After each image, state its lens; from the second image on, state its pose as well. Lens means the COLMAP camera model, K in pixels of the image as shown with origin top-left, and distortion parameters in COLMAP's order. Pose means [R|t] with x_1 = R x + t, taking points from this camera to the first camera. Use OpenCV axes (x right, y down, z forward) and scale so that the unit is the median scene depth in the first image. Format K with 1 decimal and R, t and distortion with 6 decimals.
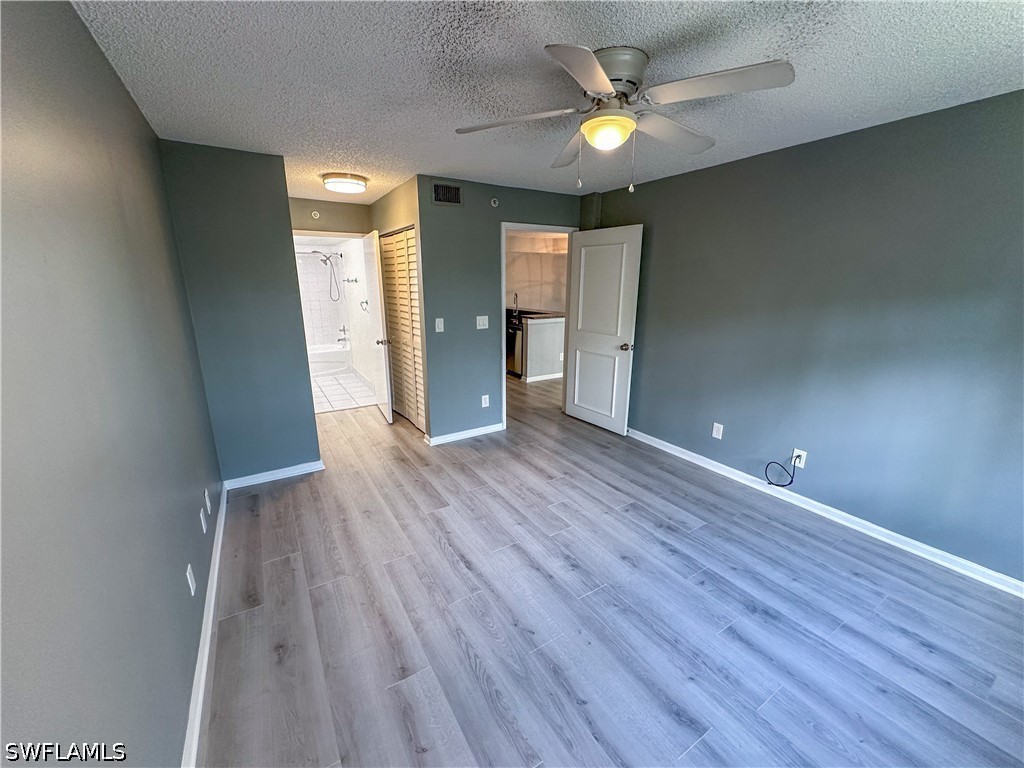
lens RADIAL K [[408.4, 0, 511.1], [0, 408.4, 384.0], [0, 0, 1]] dist [-0.002165, 0.000022]
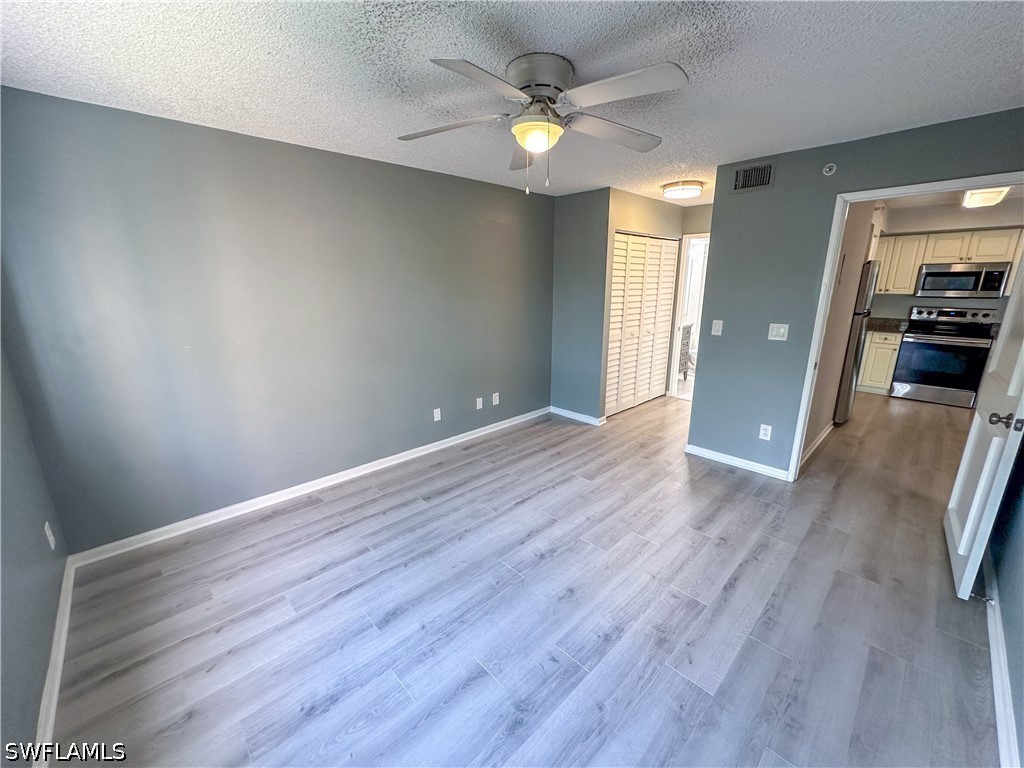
lens RADIAL K [[408.4, 0, 511.1], [0, 408.4, 384.0], [0, 0, 1]] dist [-0.002165, 0.000022]
pose [[0.206641, 0.239191, -0.948729, 0.791999], [-0.237479, 0.952923, 0.188524, -0.111508], [0.949159, 0.186346, 0.253716, 0.457674]]
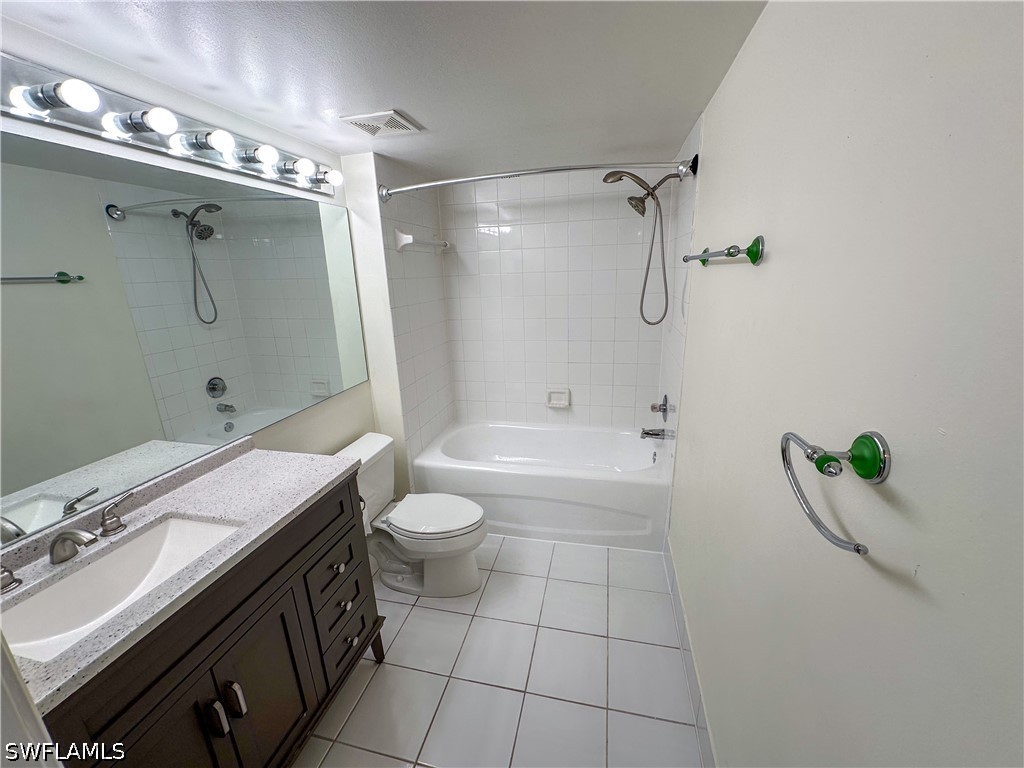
lens RADIAL K [[412.1, 0, 510.9], [0, 412.1, 383.9], [0, 0, 1]] dist [-0.001372, 0.000045]
pose [[0.706647, 0.159915, -0.689258, -0.641647], [-0.140495, 0.986441, 0.084825, -0.394701], [0.693478, 0.036896, 0.719533, 1.599809]]
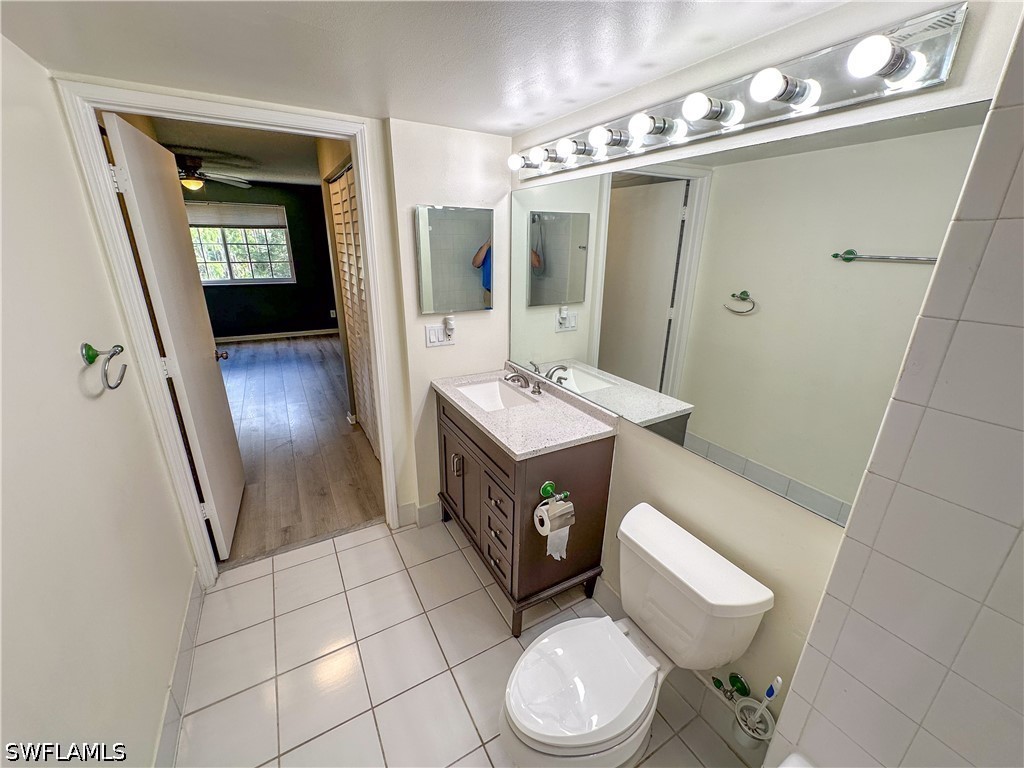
lens RADIAL K [[408.4, 0, 511.1], [0, 408.4, 384.0], [0, 0, 1]] dist [-0.002165, 0.000022]
pose [[-0.999196, -0.029423, 0.027237, -1.100931], [-0.009514, 0.833907, 0.551823, -0.580434], [-0.038949, 0.551120, -0.833516, 2.197898]]
